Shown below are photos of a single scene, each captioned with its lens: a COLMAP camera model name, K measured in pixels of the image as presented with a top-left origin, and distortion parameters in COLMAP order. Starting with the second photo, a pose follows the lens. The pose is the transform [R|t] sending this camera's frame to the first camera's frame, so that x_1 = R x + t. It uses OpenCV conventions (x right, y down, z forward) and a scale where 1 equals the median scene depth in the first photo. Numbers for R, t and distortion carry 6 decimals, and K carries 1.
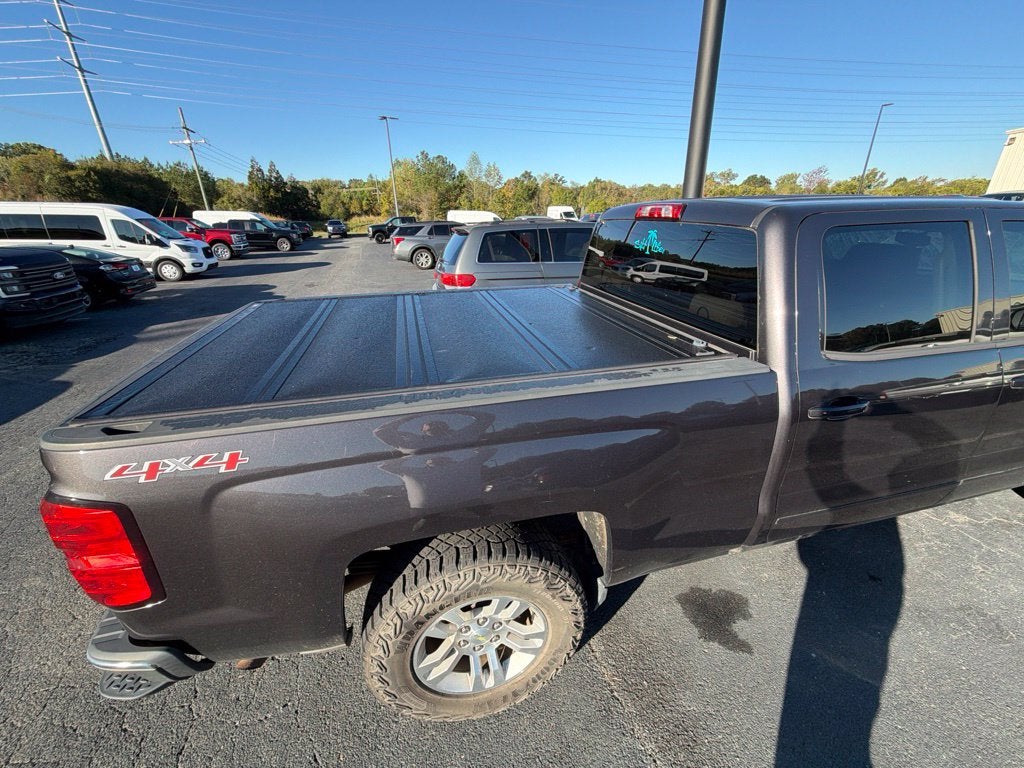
lens RADIAL K [[406.3, 0, 510.5], [0, 406.3, 385.4], [0, 0, 1]] dist [0.000460, -0.000043]
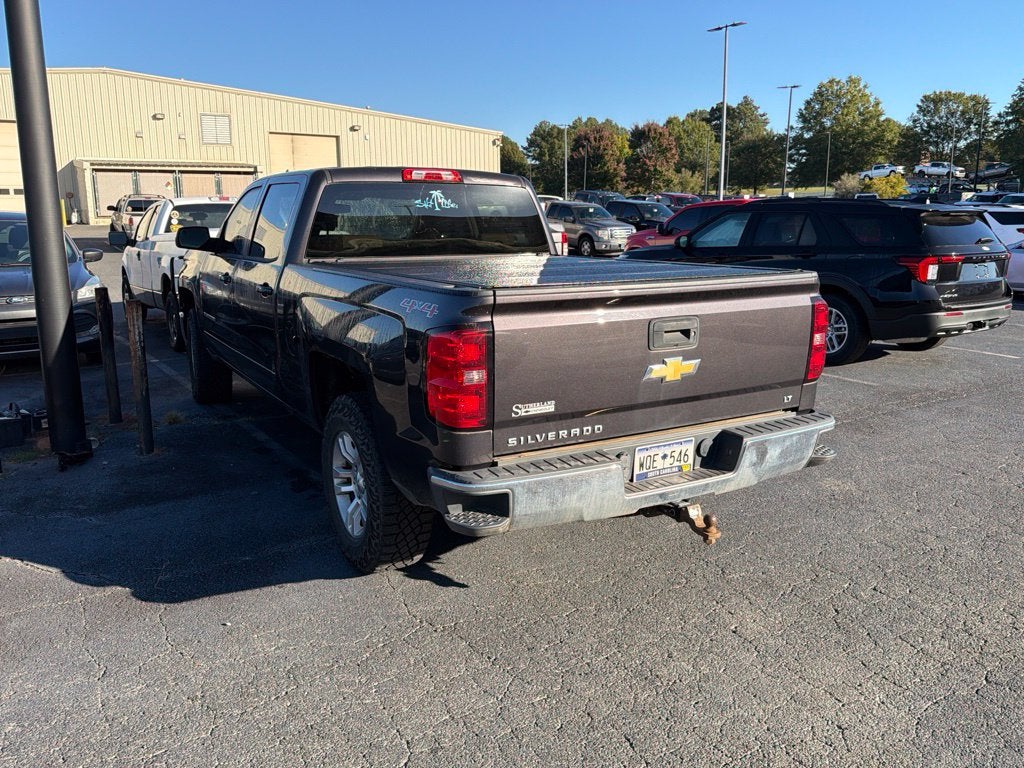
lens RADIAL K [[820.7, 0, 512.0], [0, 820.7, 384.0], [0, 0, 1]] dist [0.150330, -0.283830]
pose [[-0.279306, -0.180344, 0.943114, -0.147823], [0.387236, 0.877633, 0.282504, -0.033854], [-0.878656, 0.444113, -0.175293, 0.103765]]
